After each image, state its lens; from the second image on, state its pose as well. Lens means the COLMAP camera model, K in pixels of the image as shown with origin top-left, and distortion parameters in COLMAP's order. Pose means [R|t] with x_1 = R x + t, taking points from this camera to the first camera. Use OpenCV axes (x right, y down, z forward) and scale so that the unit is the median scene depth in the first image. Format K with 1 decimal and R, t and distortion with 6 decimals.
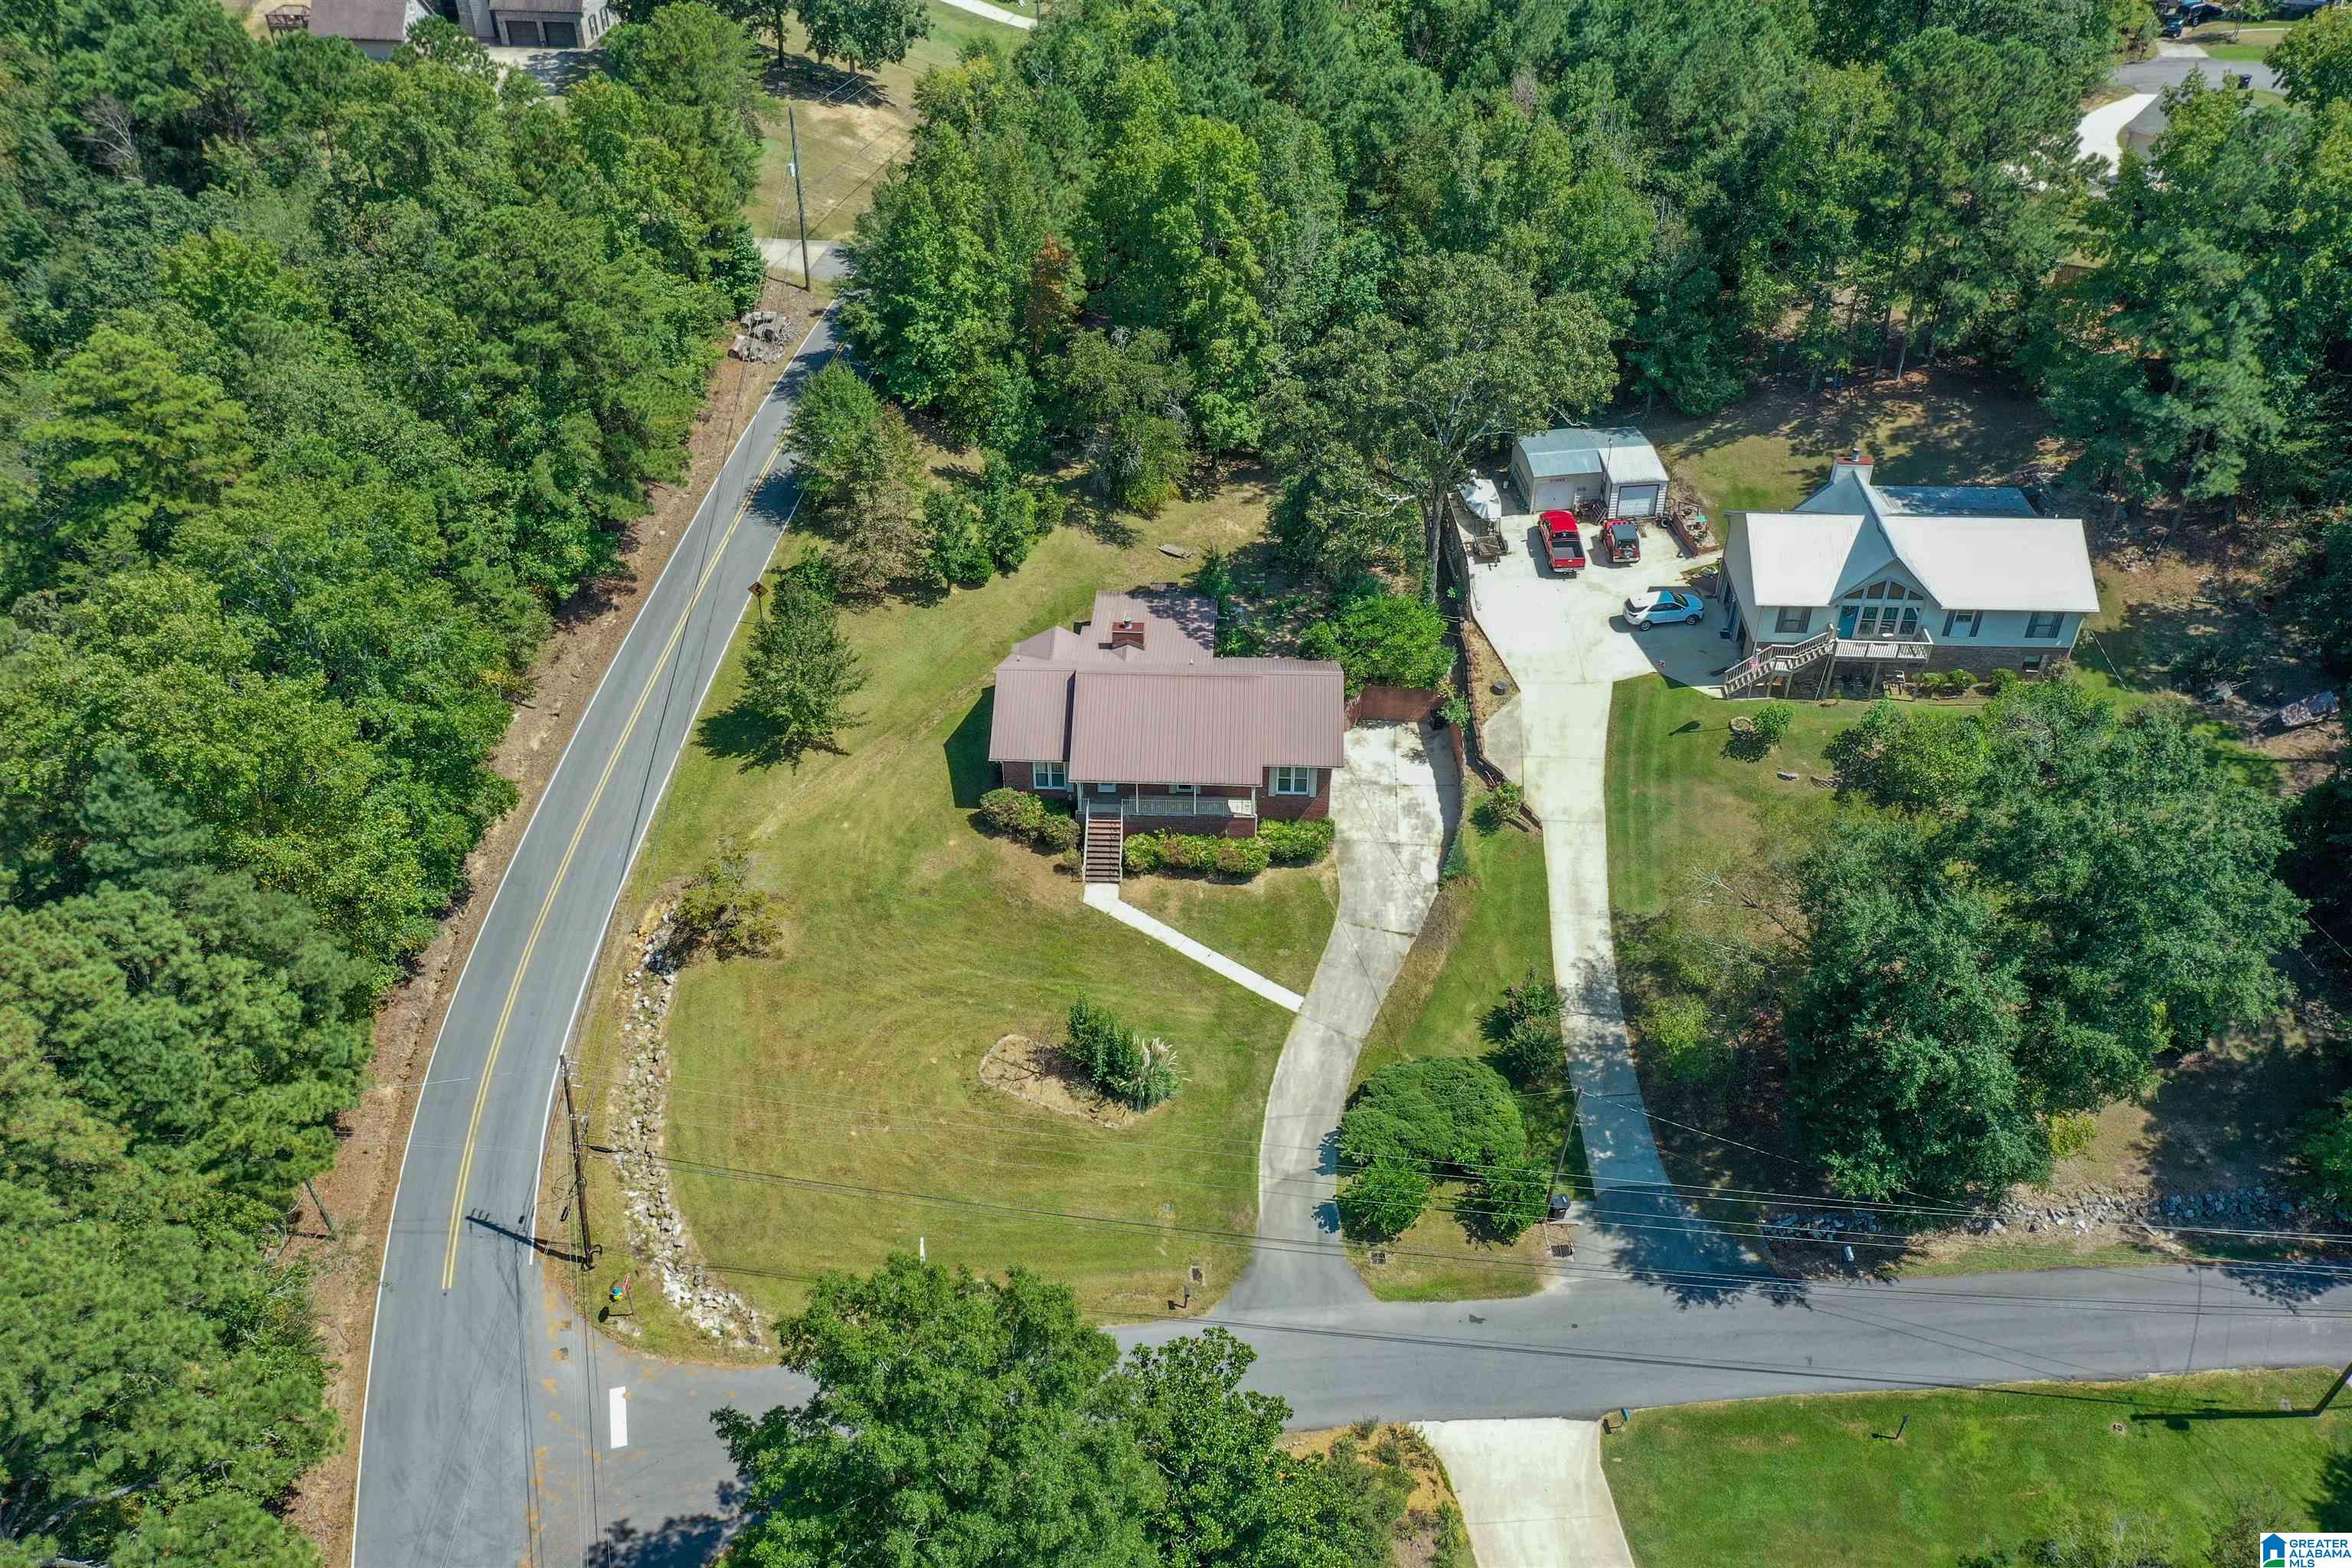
lens RADIAL K [[1862.3, 0, 1172.2], [0, 1862.3, 787.8], [0, 0, 1]] dist [0.011060, -0.003061]
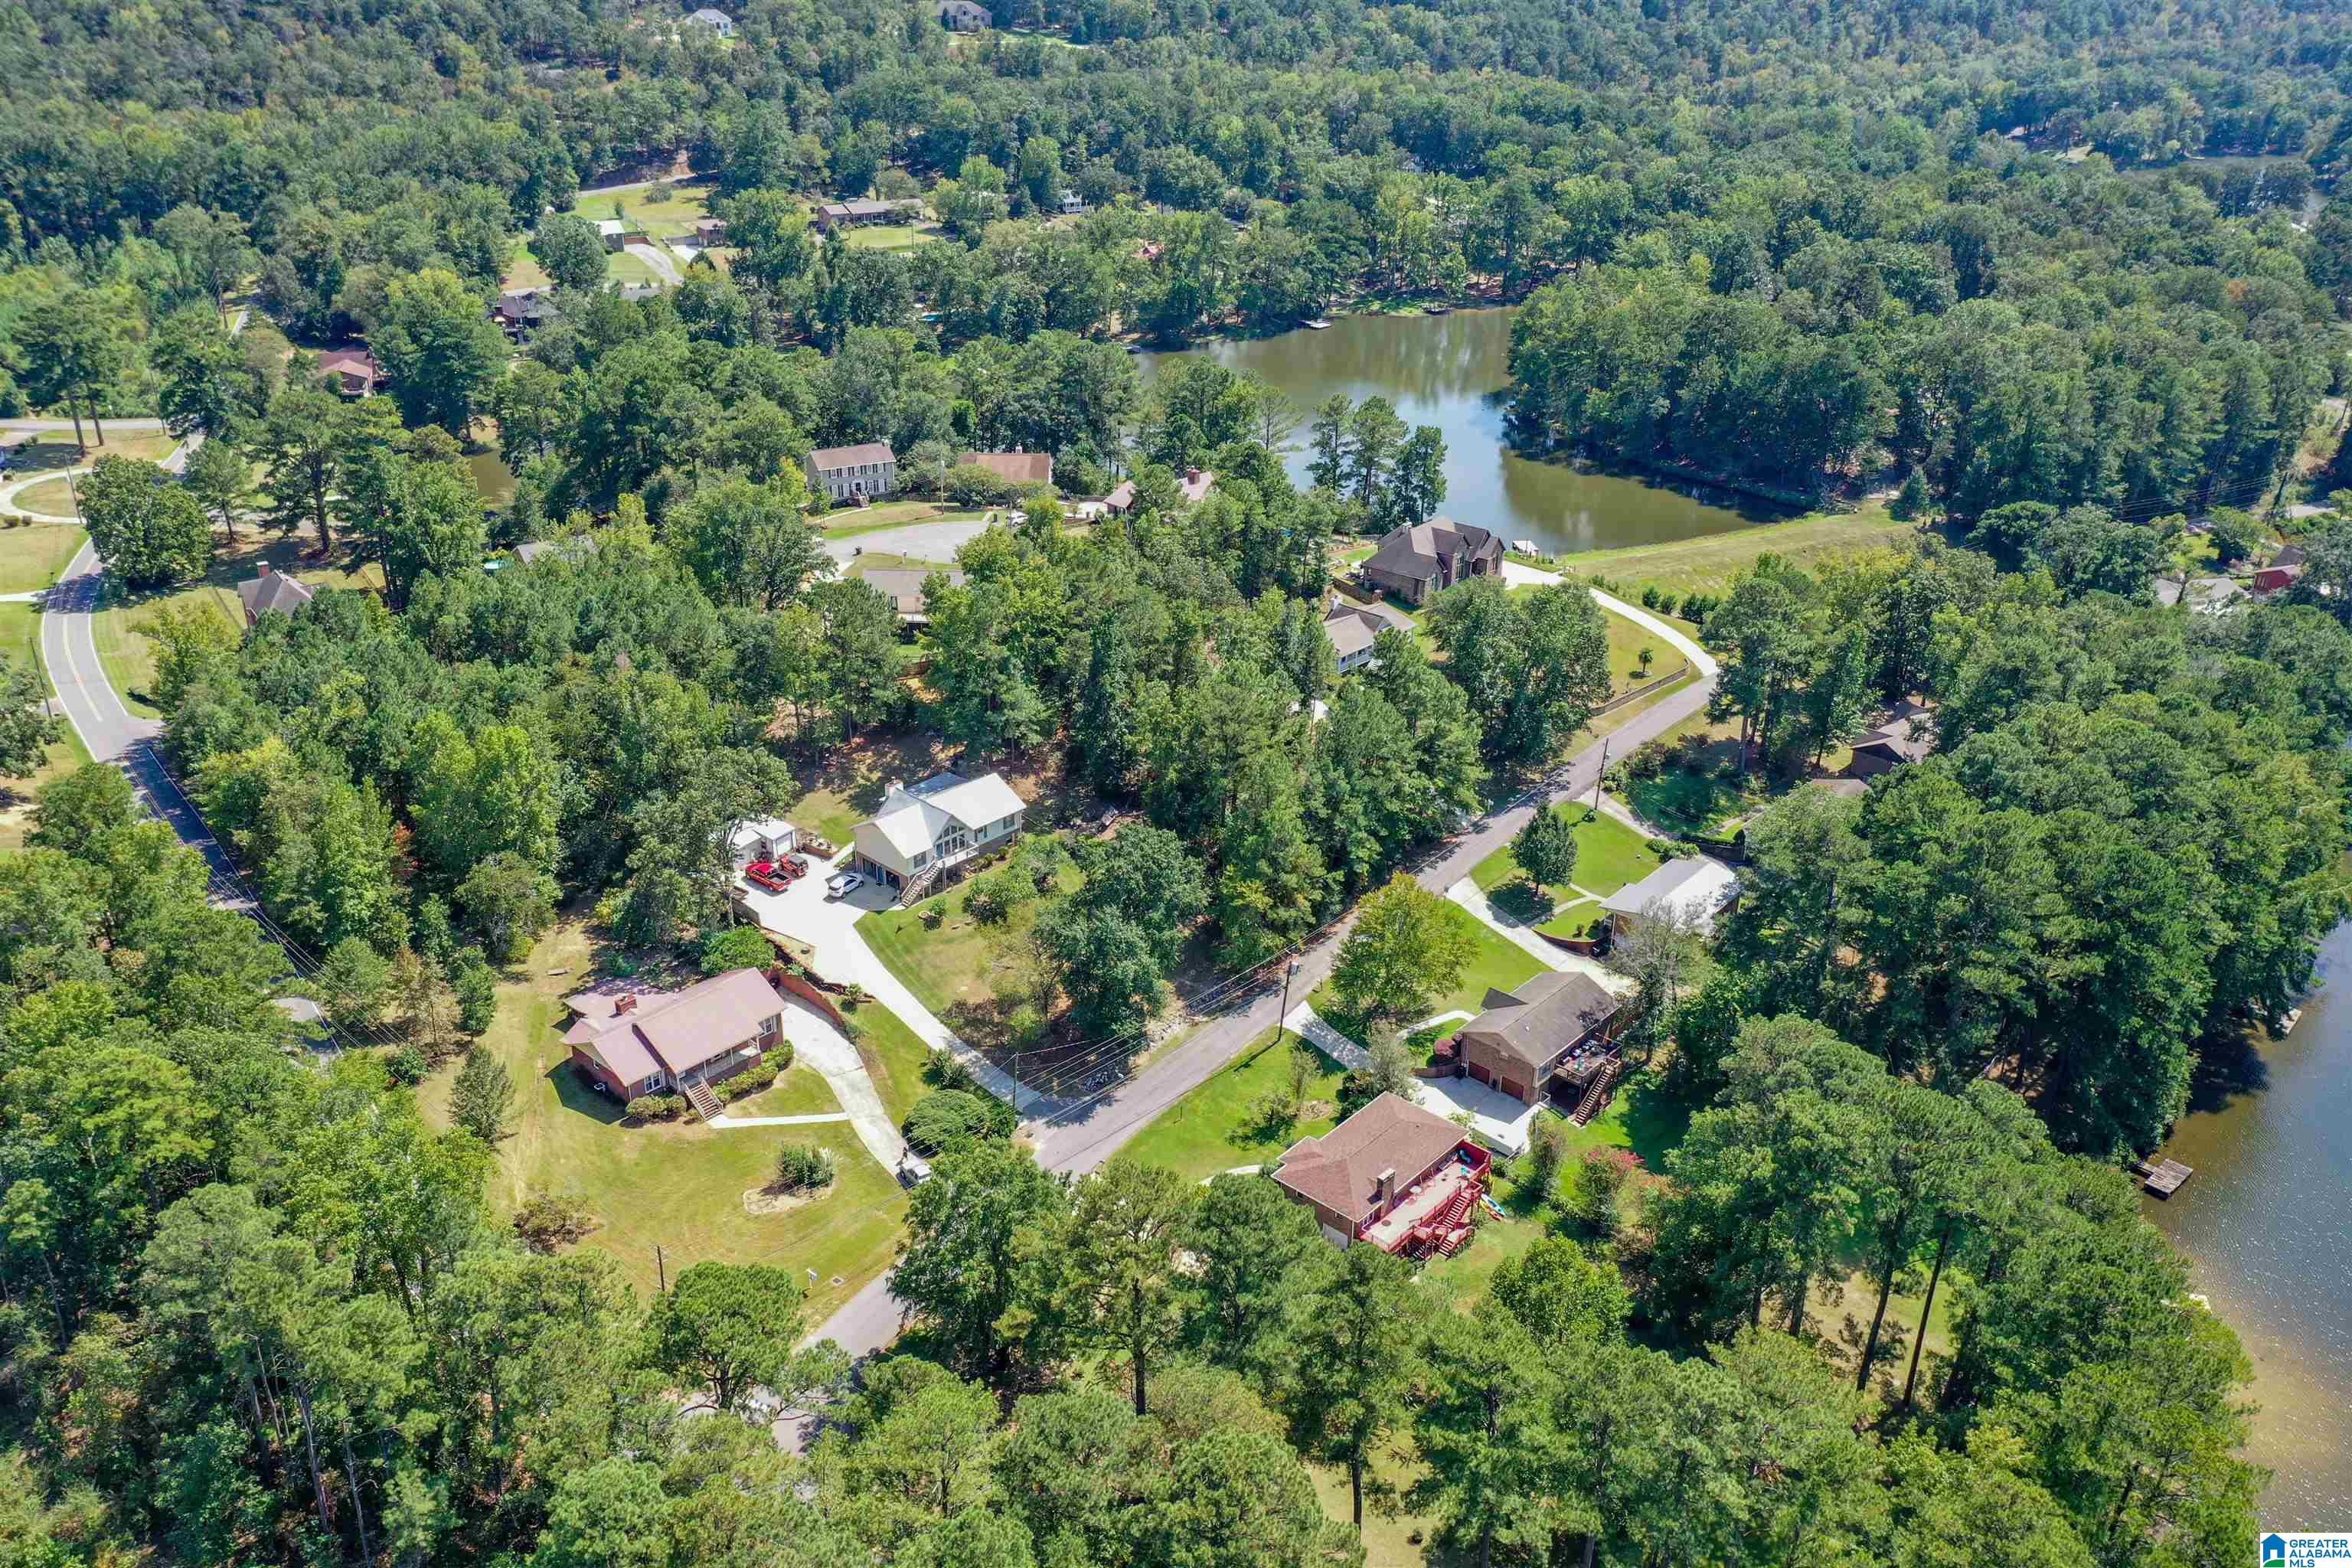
lens RADIAL K [[1862.3, 0, 1172.6], [0, 1862.3, 780.3], [0, 0, 1]] dist [0.011060, -0.003061]
pose [[0.639903, -0.314298, 0.701242, -0.909292], [0.449893, 0.893023, -0.010286, -0.022034], [-0.622993, 0.322066, 0.712849, -0.671939]]
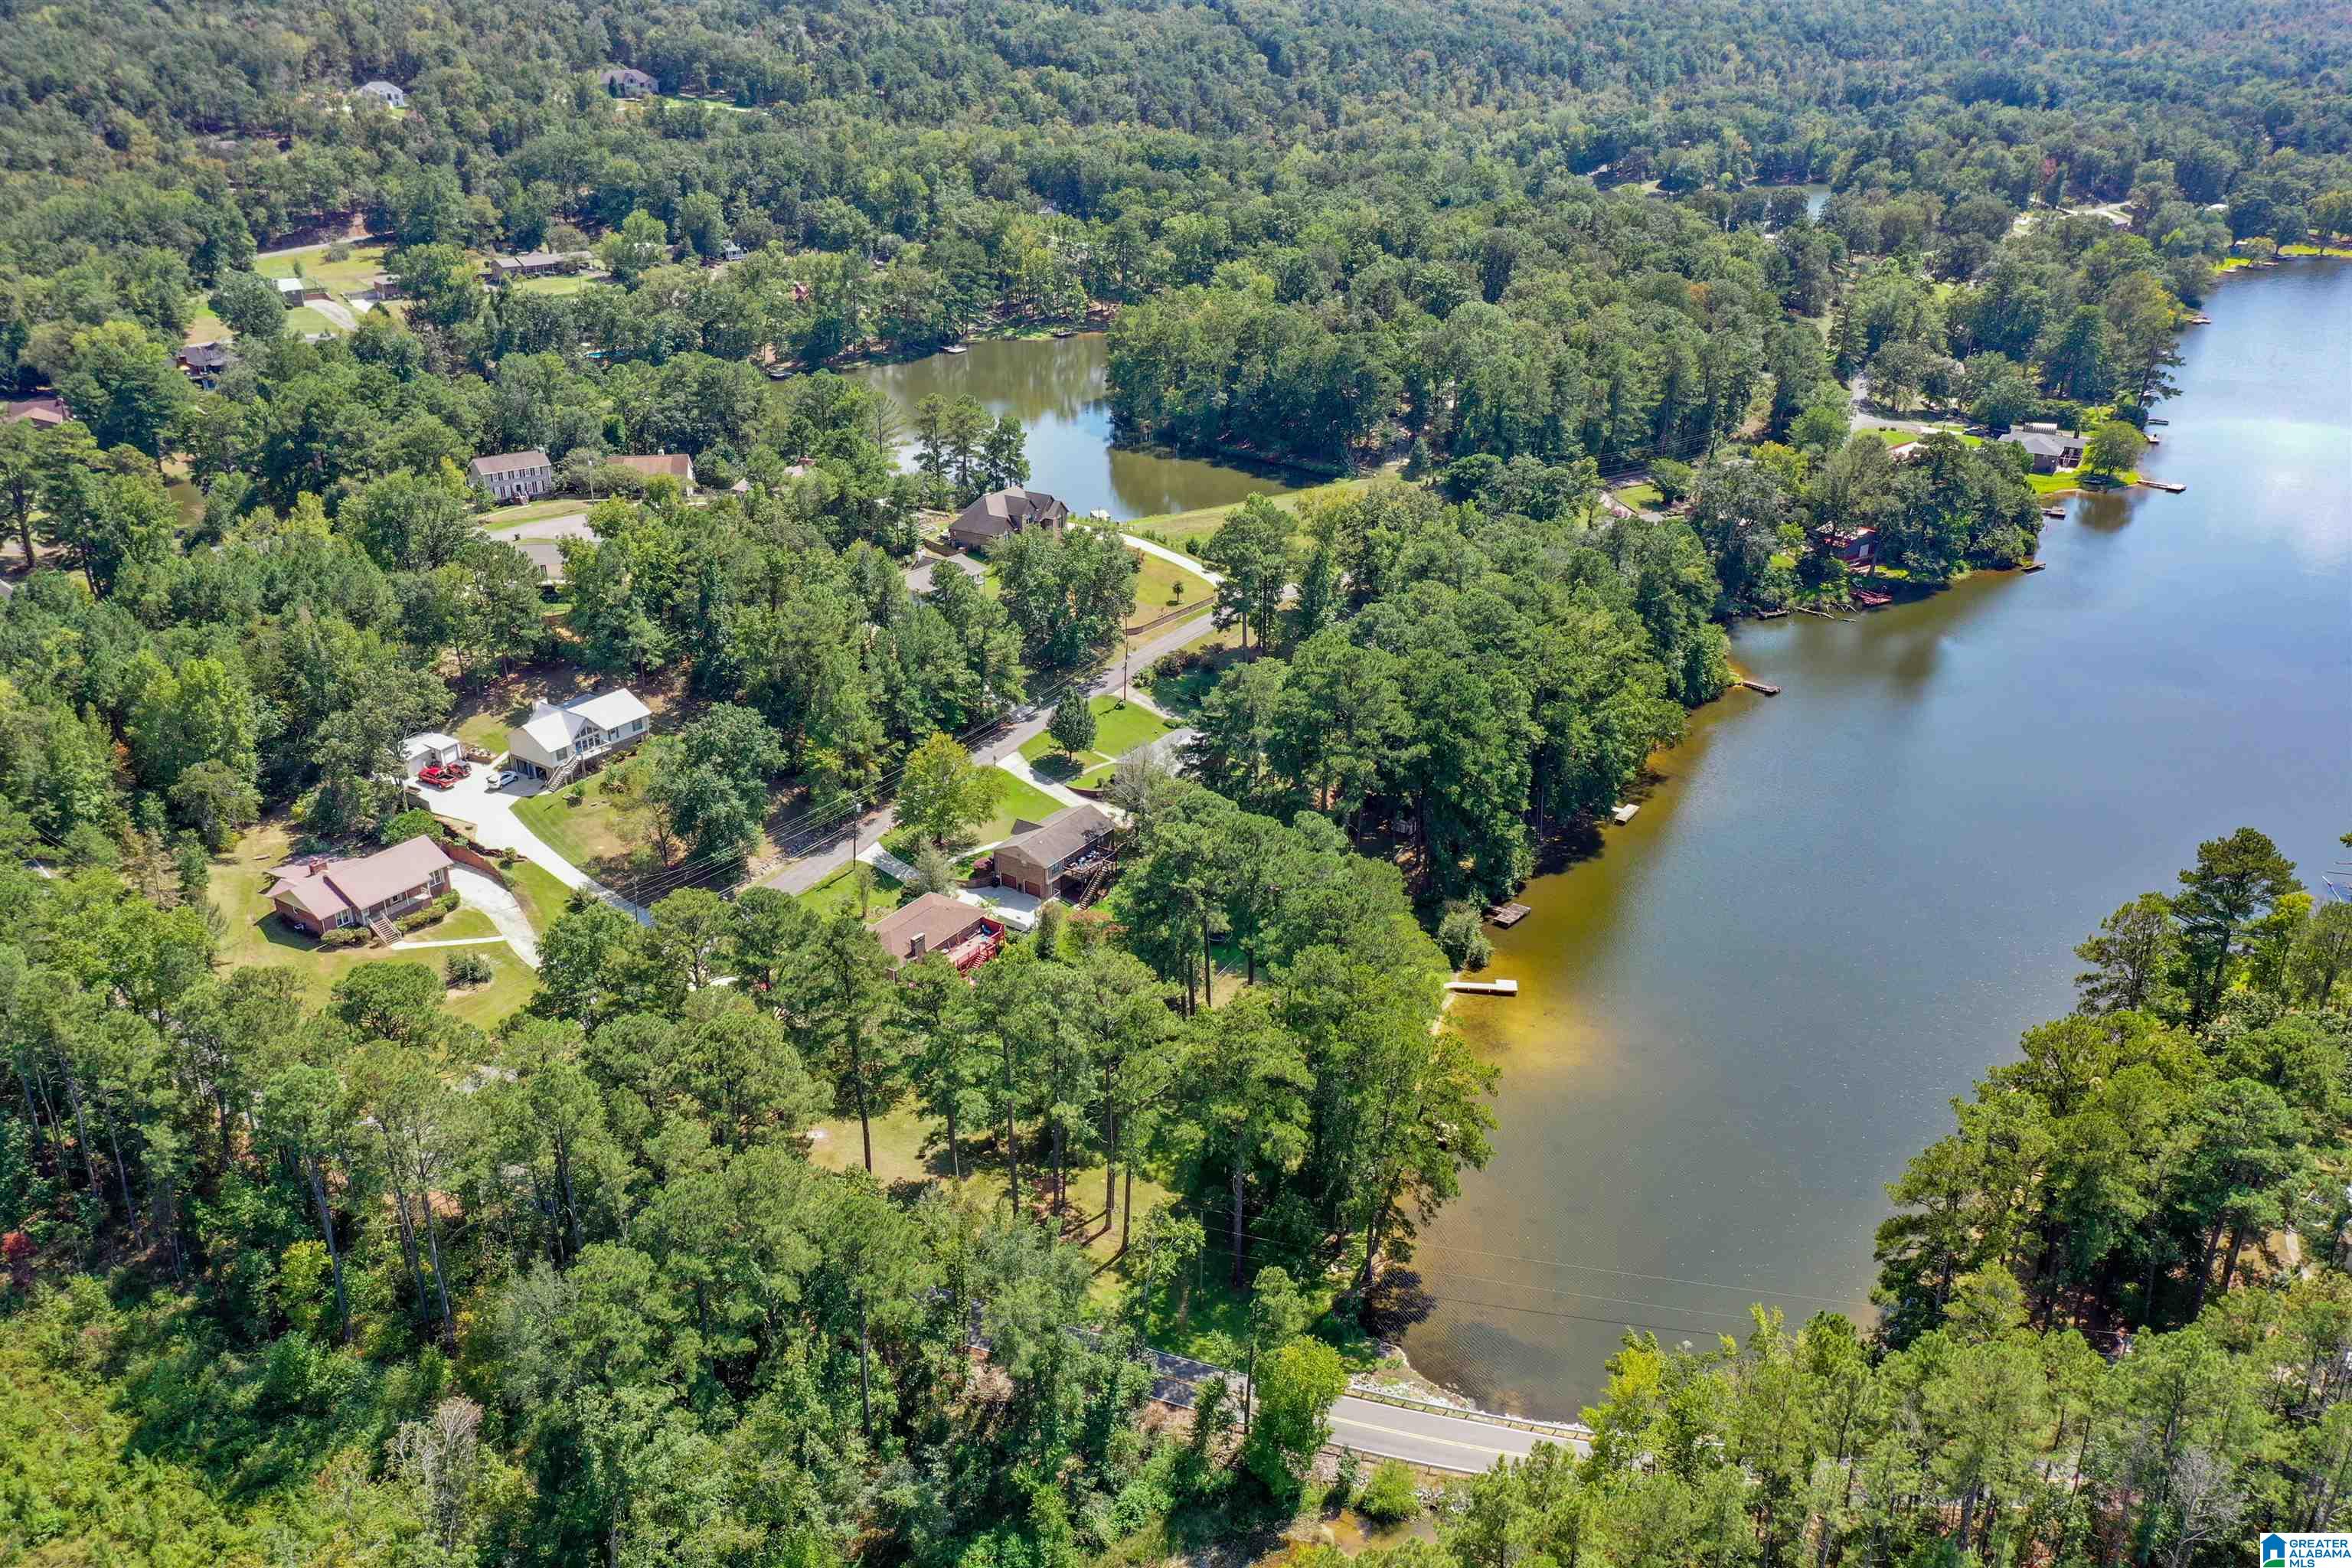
lens RADIAL K [[1862.3, 0, 1176.9], [0, 1862.3, 787.8], [0, 0, 1]] dist [0.011060, -0.003061]
pose [[0.521437, -0.336662, 0.784068, -1.270876], [0.509209, 0.860096, 0.030662, 0.306504], [-0.684697, 0.383267, 0.619917, -1.171984]]
